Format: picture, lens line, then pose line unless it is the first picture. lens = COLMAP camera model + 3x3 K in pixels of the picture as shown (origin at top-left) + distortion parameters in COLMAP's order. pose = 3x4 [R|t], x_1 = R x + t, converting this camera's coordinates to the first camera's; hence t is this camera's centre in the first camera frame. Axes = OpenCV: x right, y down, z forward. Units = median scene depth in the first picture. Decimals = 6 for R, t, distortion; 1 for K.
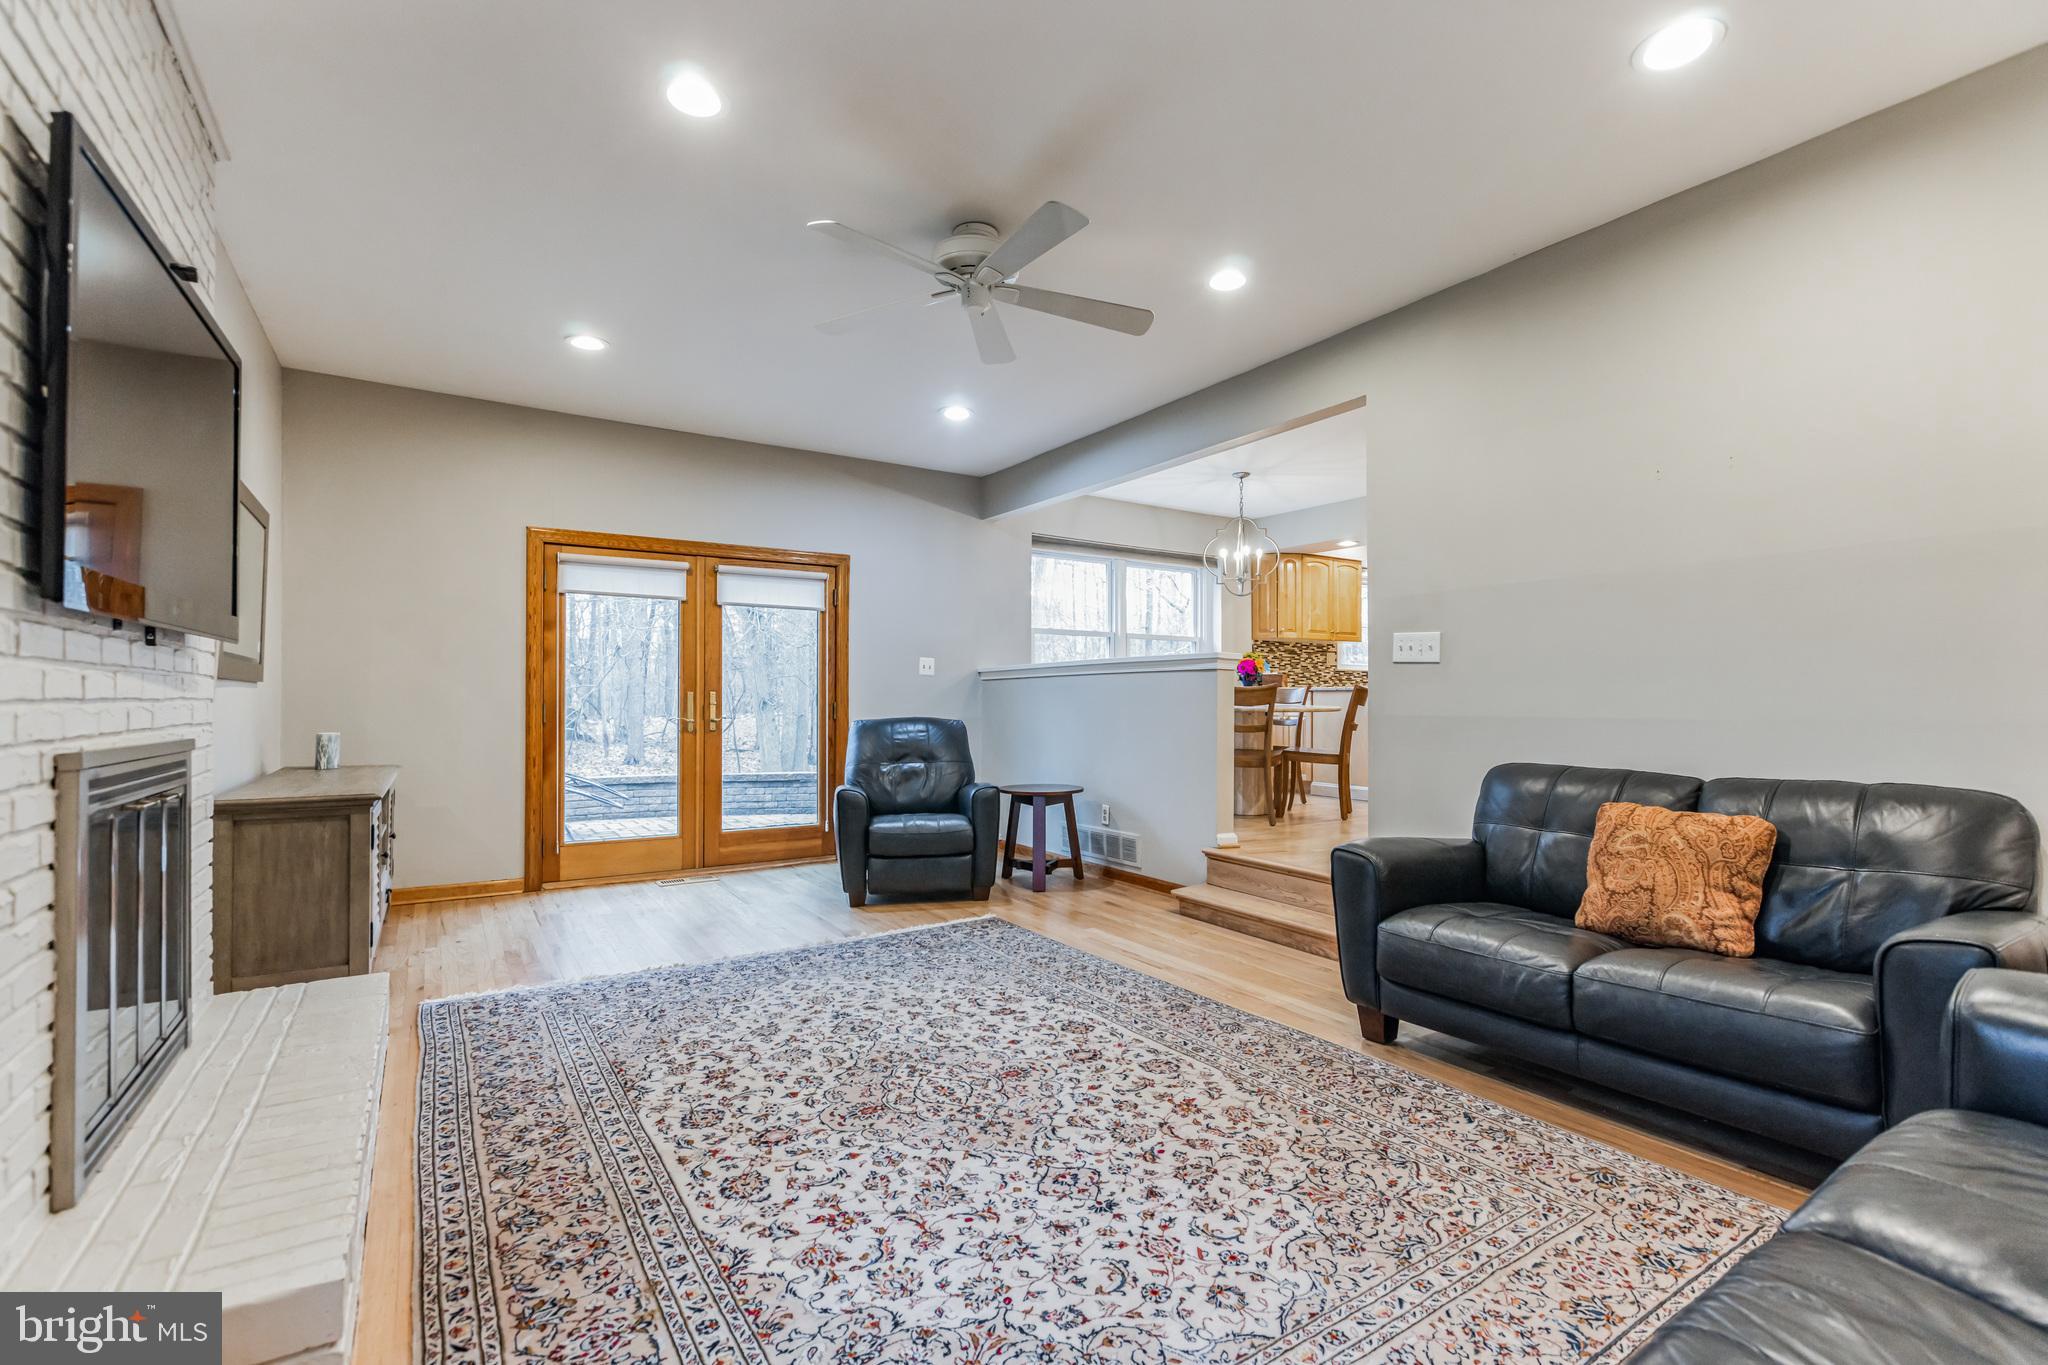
lens RADIAL K [[908.3, 0, 1022.0], [0, 908.3, 690.0], [0, 0, 1]] dist [-0.018855, -0.000427]
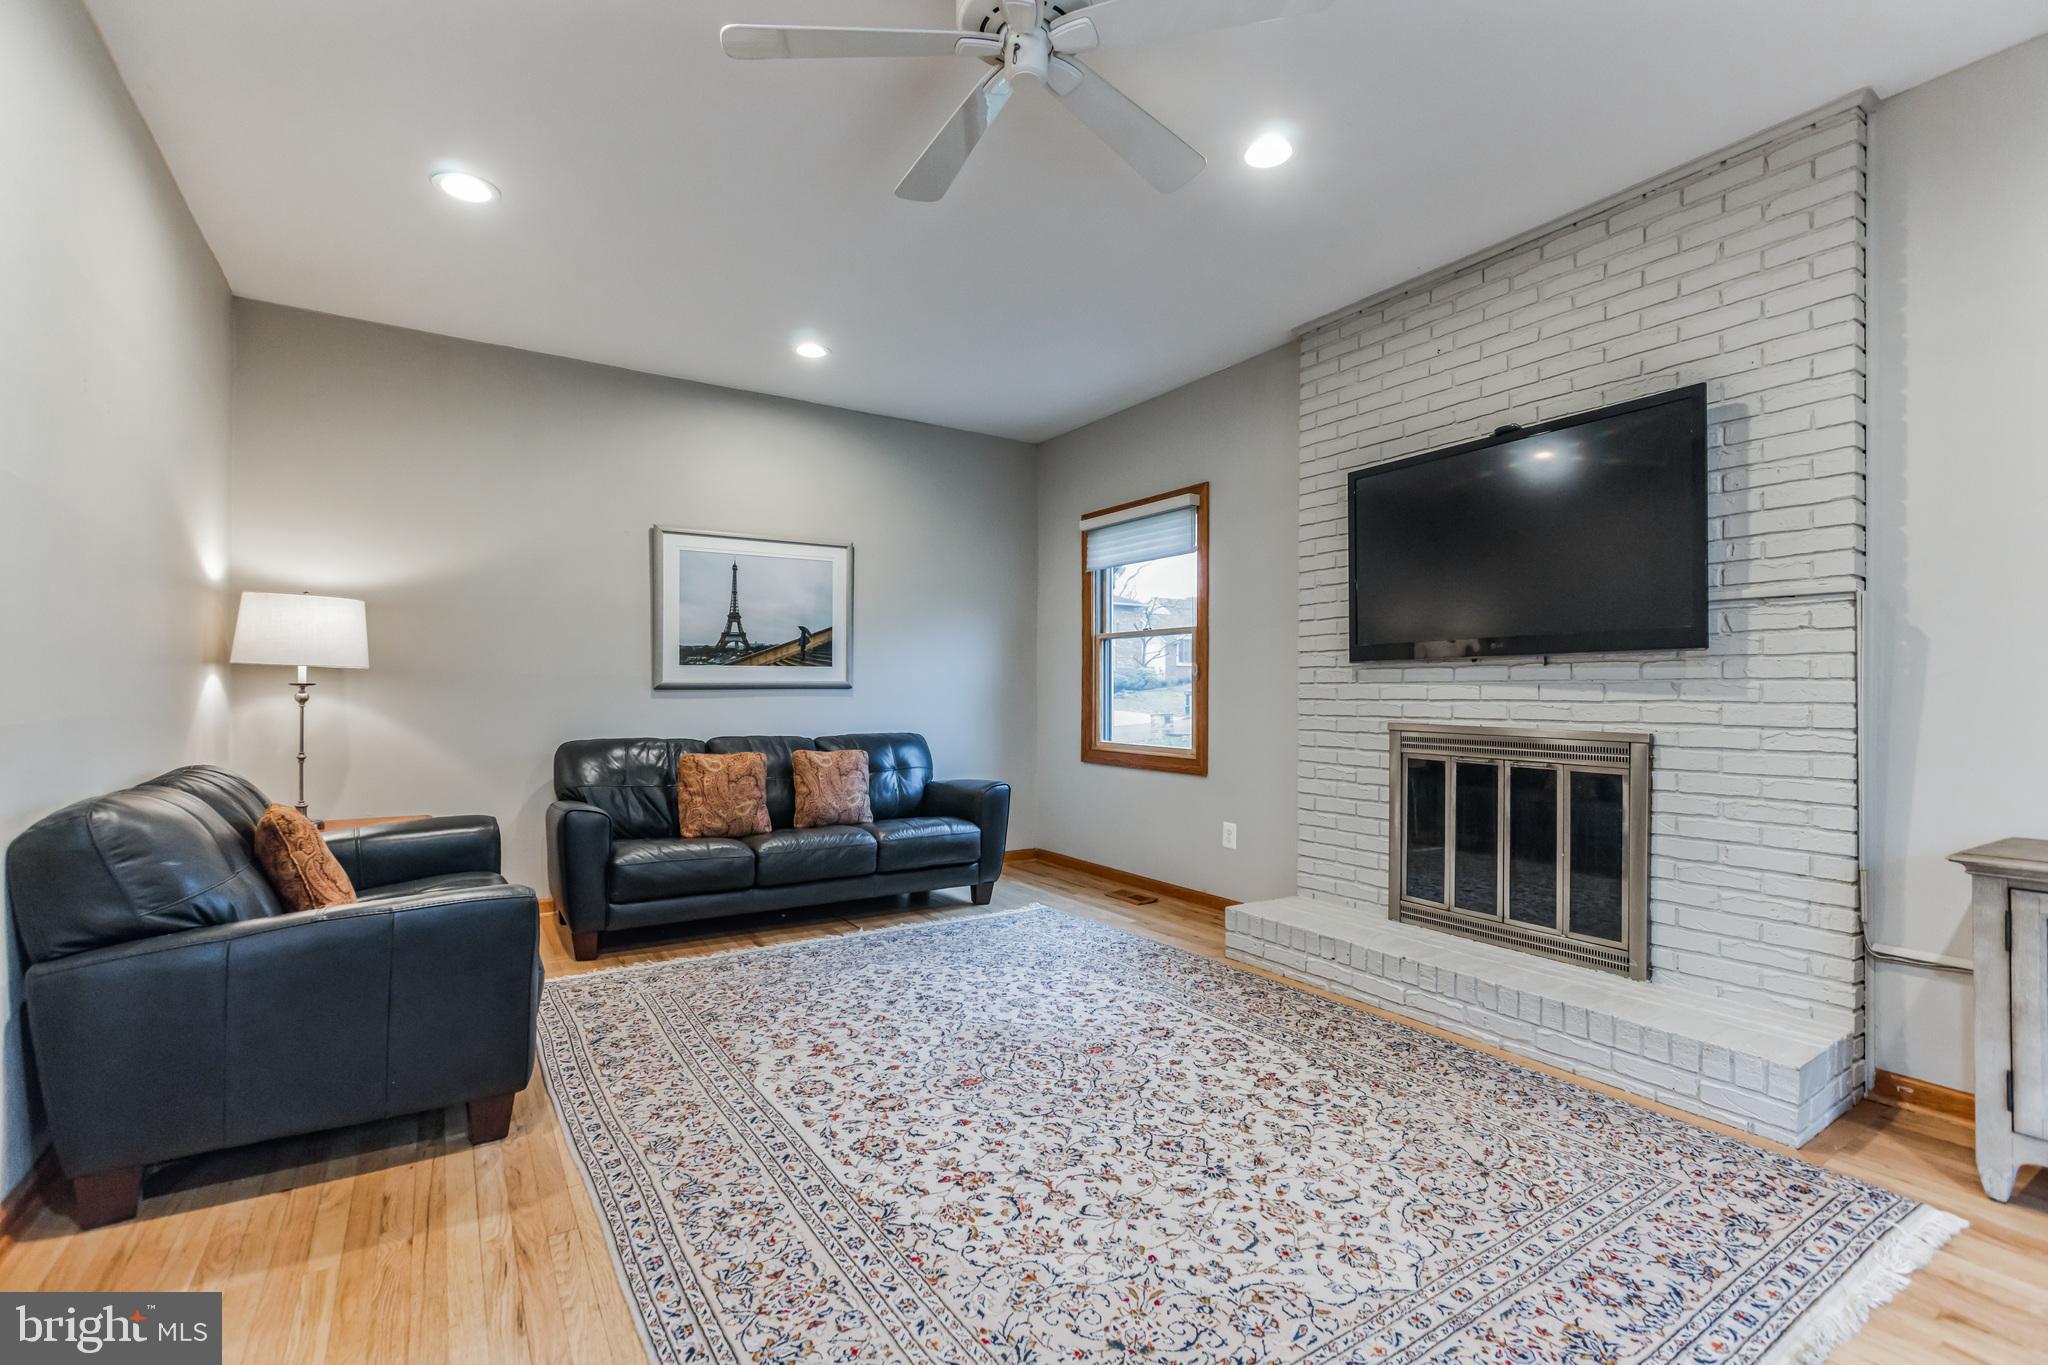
lens RADIAL K [[908.3, 0, 1024.9], [0, 908.3, 686.8], [0, 0, 1]] dist [-0.018855, -0.000427]
pose [[-0.999963, -0.006745, -0.005360, -0.064957], [-0.006645, 0.999809, -0.018374, 0.017110], [0.005483, -0.018338, -0.999817, 2.097895]]
